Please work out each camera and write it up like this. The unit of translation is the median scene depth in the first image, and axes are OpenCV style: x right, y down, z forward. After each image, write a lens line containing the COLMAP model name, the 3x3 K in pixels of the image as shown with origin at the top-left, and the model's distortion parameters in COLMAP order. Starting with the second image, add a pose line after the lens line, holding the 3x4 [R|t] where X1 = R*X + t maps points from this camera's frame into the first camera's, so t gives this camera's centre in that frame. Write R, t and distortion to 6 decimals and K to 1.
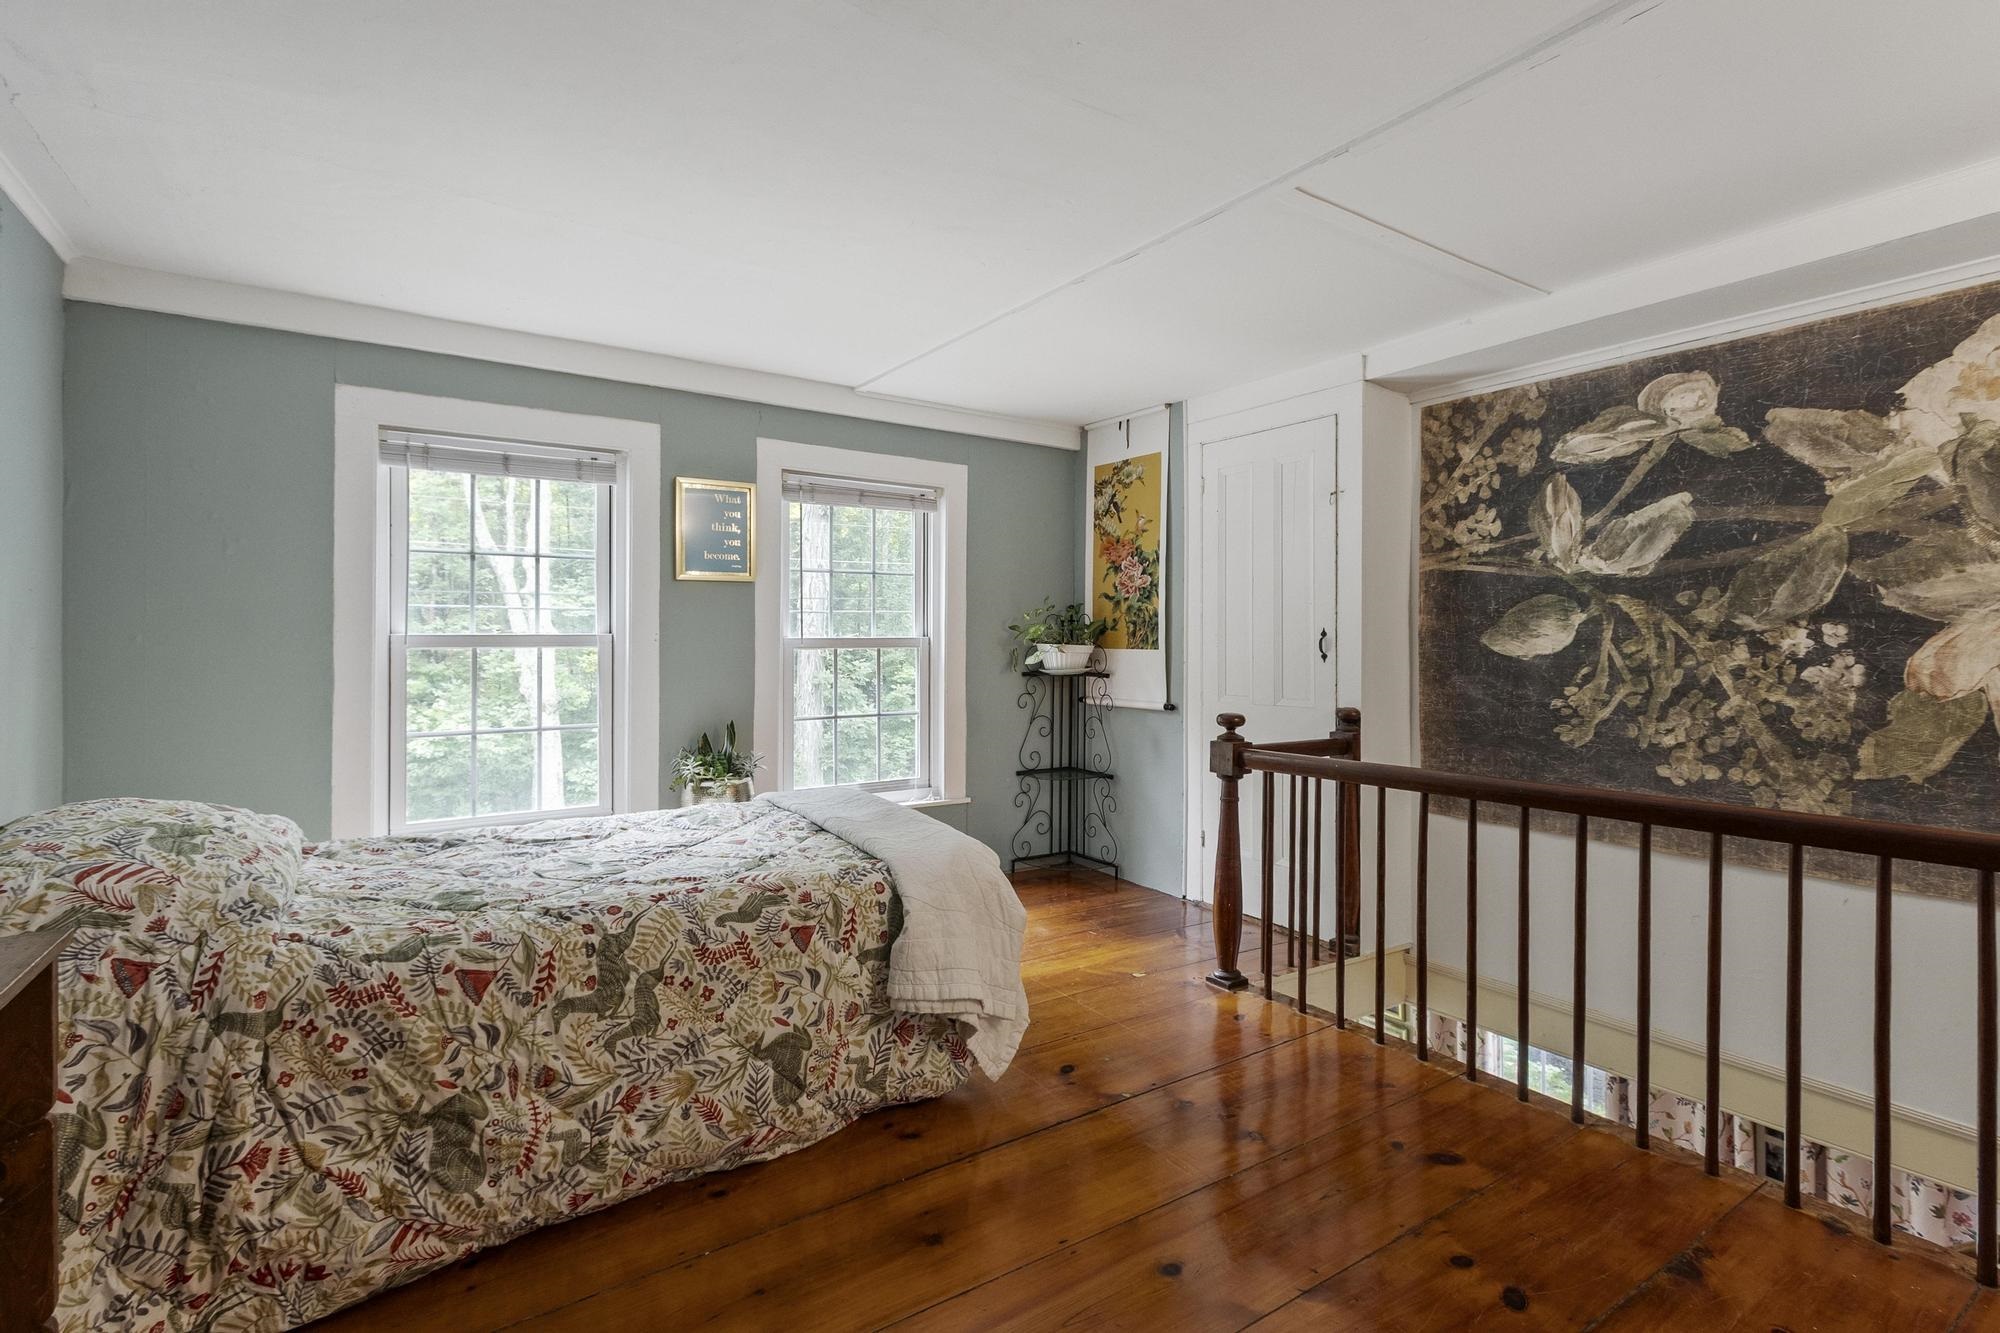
lens RADIAL K [[879.0, 0, 917.2], [0, 879.0, 642.4], [0, 0, 1]] dist [0.003373, -0.001309]
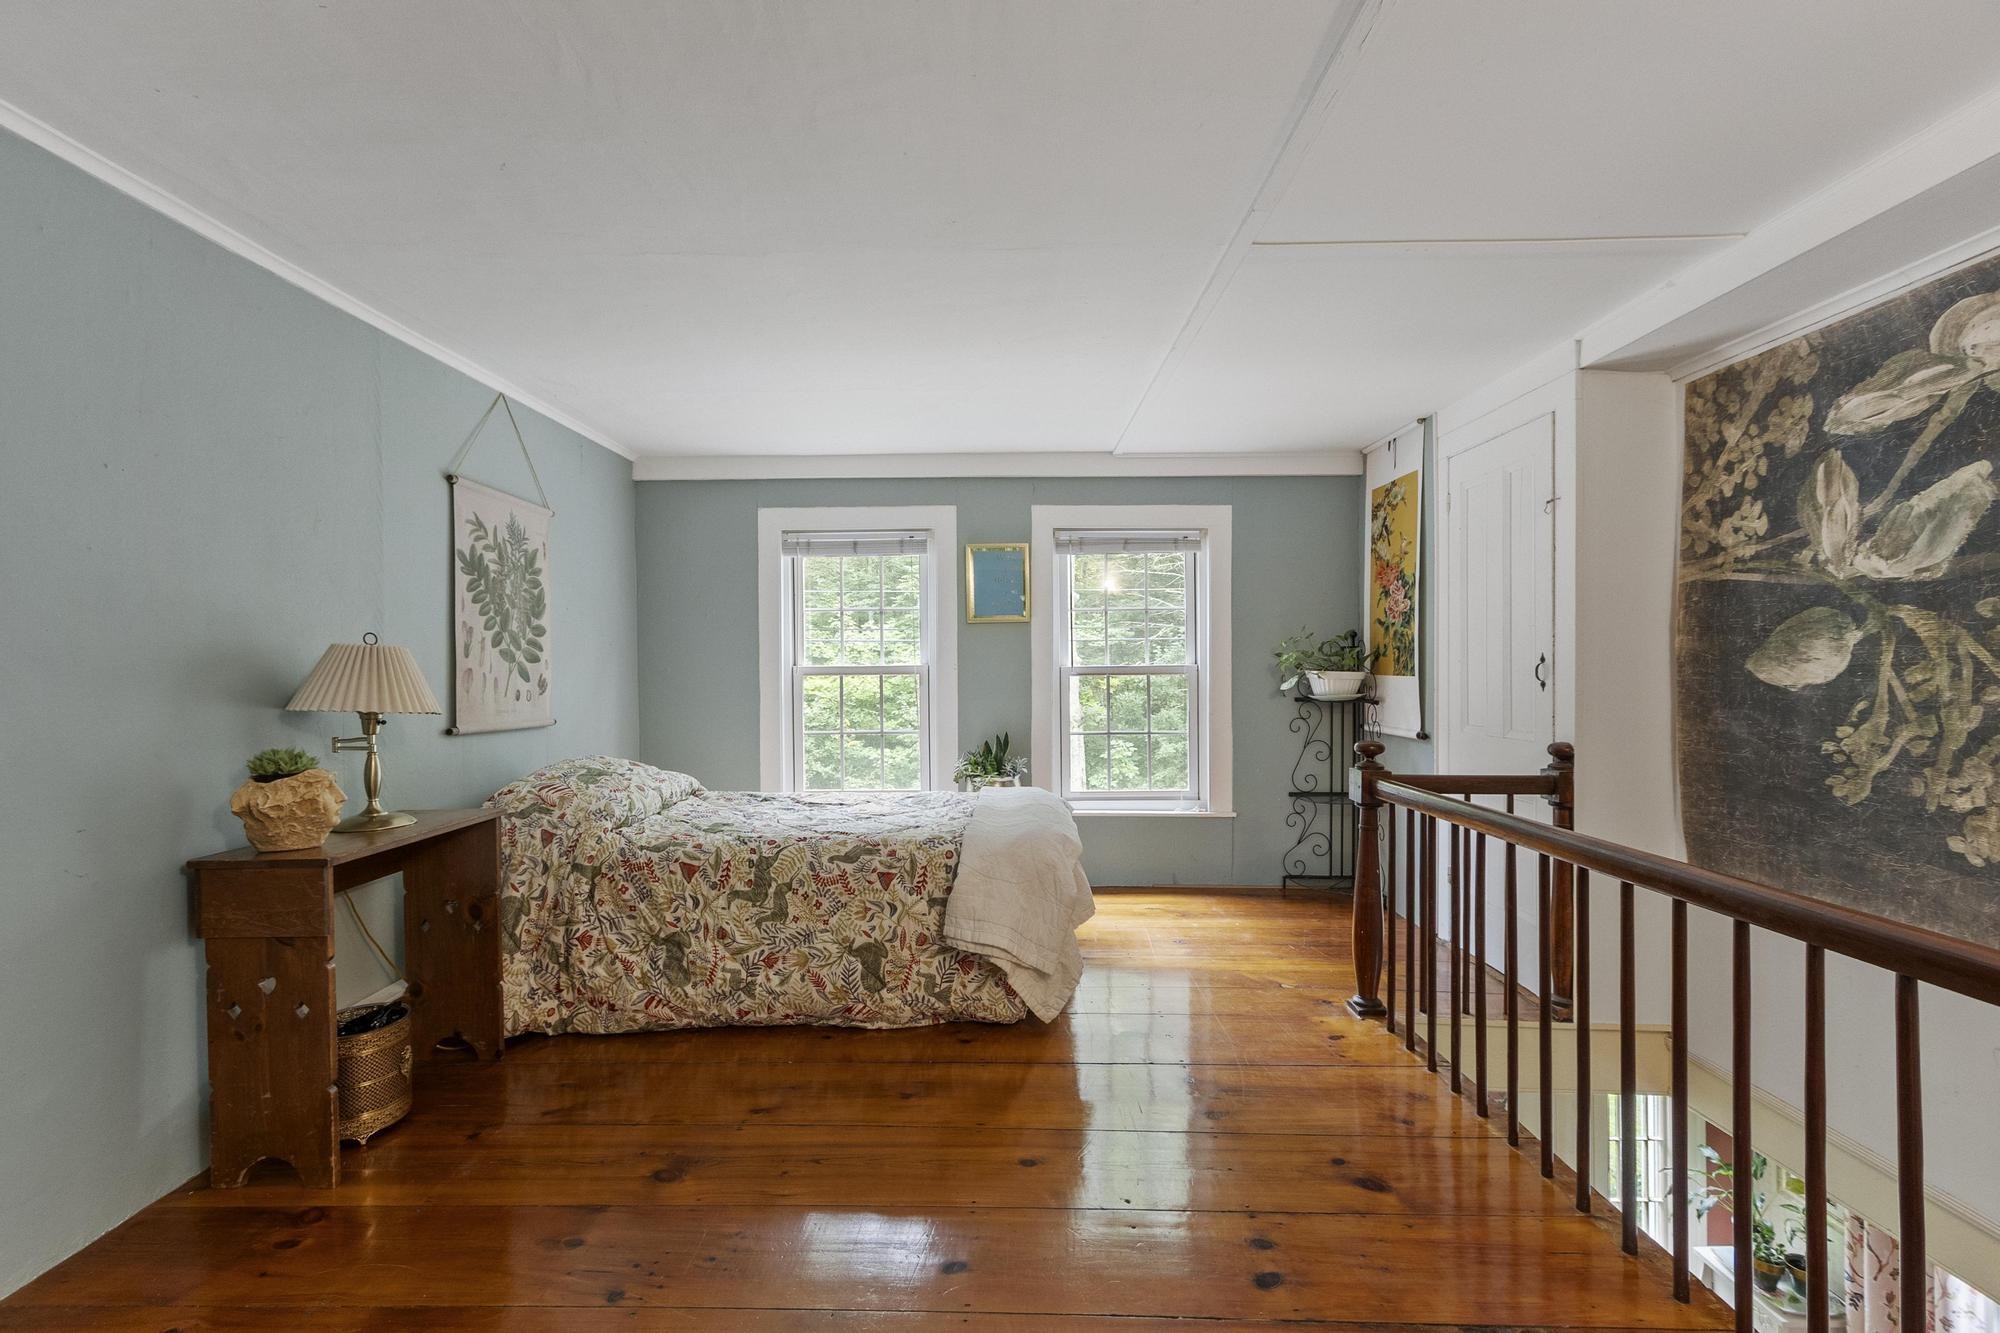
lens RADIAL K [[879.0, 0, 1065.4], [0, 879.0, 681.5], [0, 0, 1]] dist [0.003373, -0.001309]
pose [[0.835121, 0.004707, -0.550046, 0.614065], [0.005868, 0.999830, 0.017465, -0.006446], [0.550035, -0.017813, 0.834952, -0.017218]]
